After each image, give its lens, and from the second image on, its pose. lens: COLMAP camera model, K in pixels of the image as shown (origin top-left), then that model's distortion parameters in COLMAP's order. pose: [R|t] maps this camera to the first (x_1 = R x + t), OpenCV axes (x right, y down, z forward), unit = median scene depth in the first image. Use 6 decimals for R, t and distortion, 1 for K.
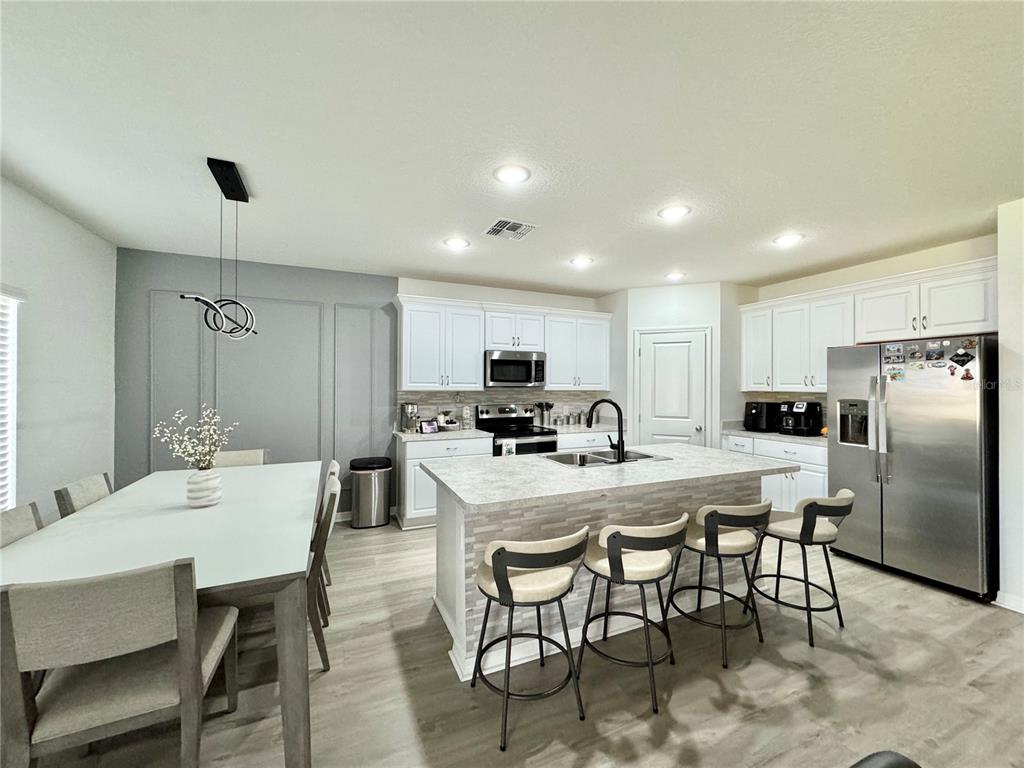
lens RADIAL K [[406.5, 0, 511.2], [0, 406.5, 384.8], [0, 0, 1]] dist [-0.001878, -0.000149]
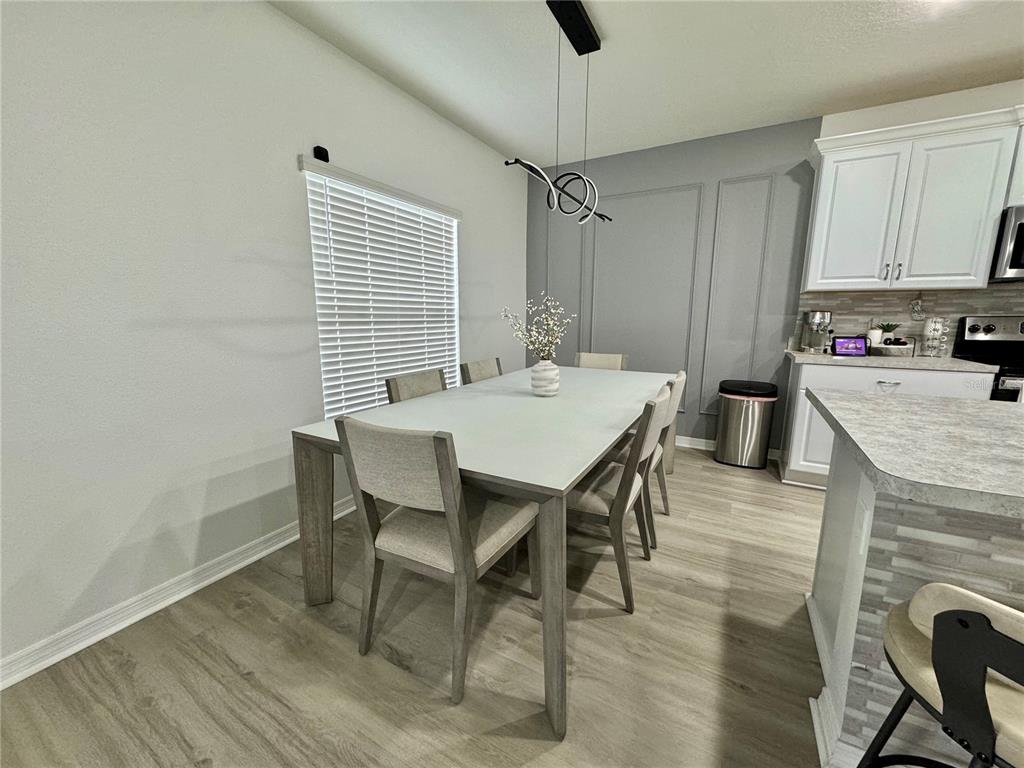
lens RADIAL K [[406.5, 0, 511.2], [0, 406.5, 384.8], [0, 0, 1]] dist [-0.001878, -0.000149]
pose [[0.601021, 0.135609, -0.787645, -0.008518], [0.004145, 0.984958, 0.172743, 0.073091], [0.799223, -0.107087, 0.591418, 0.257046]]
